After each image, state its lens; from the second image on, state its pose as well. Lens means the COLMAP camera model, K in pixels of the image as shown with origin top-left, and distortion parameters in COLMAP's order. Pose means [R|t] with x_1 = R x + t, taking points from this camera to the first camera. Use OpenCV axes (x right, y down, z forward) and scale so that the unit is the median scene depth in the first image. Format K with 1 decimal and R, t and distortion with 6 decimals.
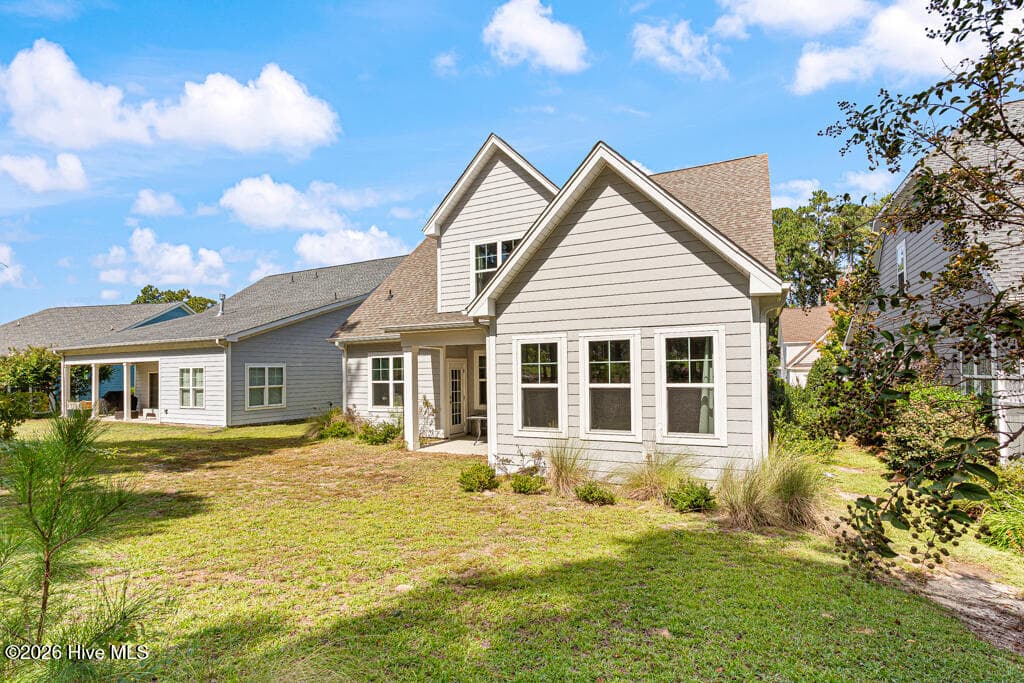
lens RADIAL K [[498.0, 0, 514.8], [0, 498.0, 358.2], [0, 0, 1]] dist [0.001220, 0.000157]
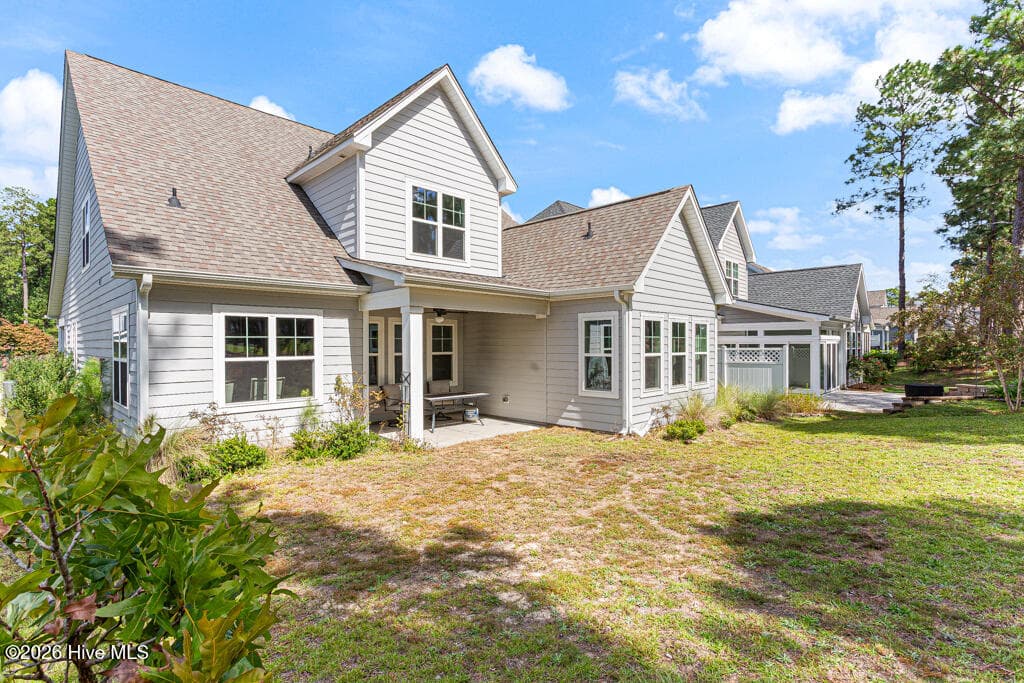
lens RADIAL K [[485.0, 0, 508.5], [0, 485.0, 343.1], [0, 0, 1]] dist [-0.001029, -0.000369]
pose [[0.313155, 0.019753, 0.949496, -1.184673], [-0.025470, 0.999599, -0.012395, 0.049027], [-0.949360, -0.020302, 0.313533, 0.940075]]
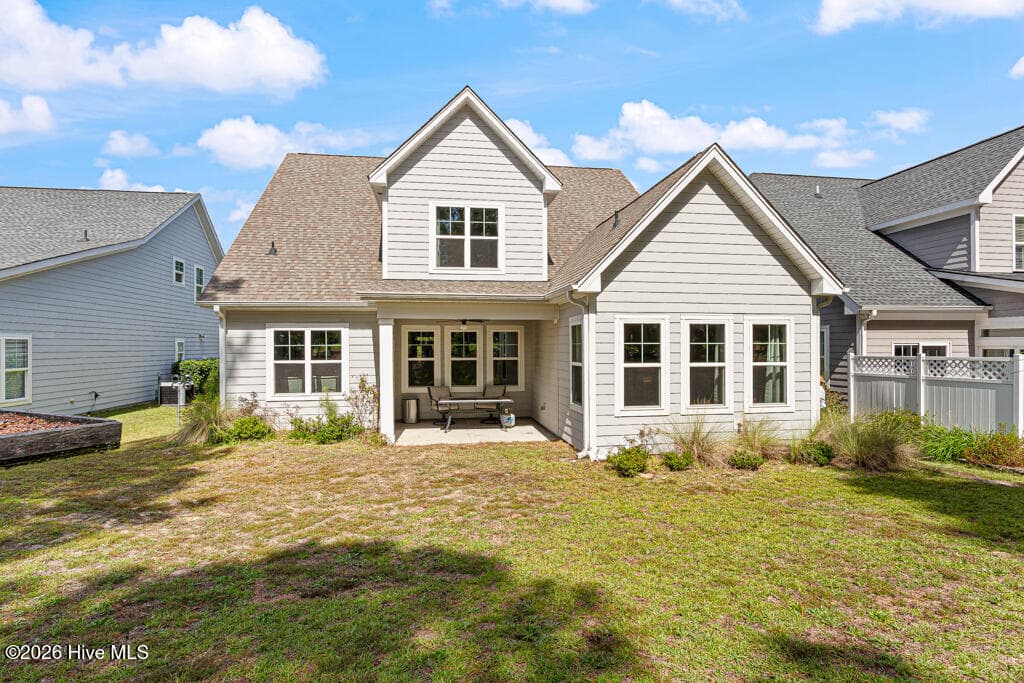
lens RADIAL K [[495.1, 0, 506.6], [0, 495.1, 344.6], [0, 0, 1]] dist [-0.005147, -0.000167]
pose [[0.816043, 0.017608, 0.577723, -0.742456], [-0.025532, 0.999658, 0.005596, 0.014175], [-0.577427, -0.019317, 0.816214, 0.327971]]
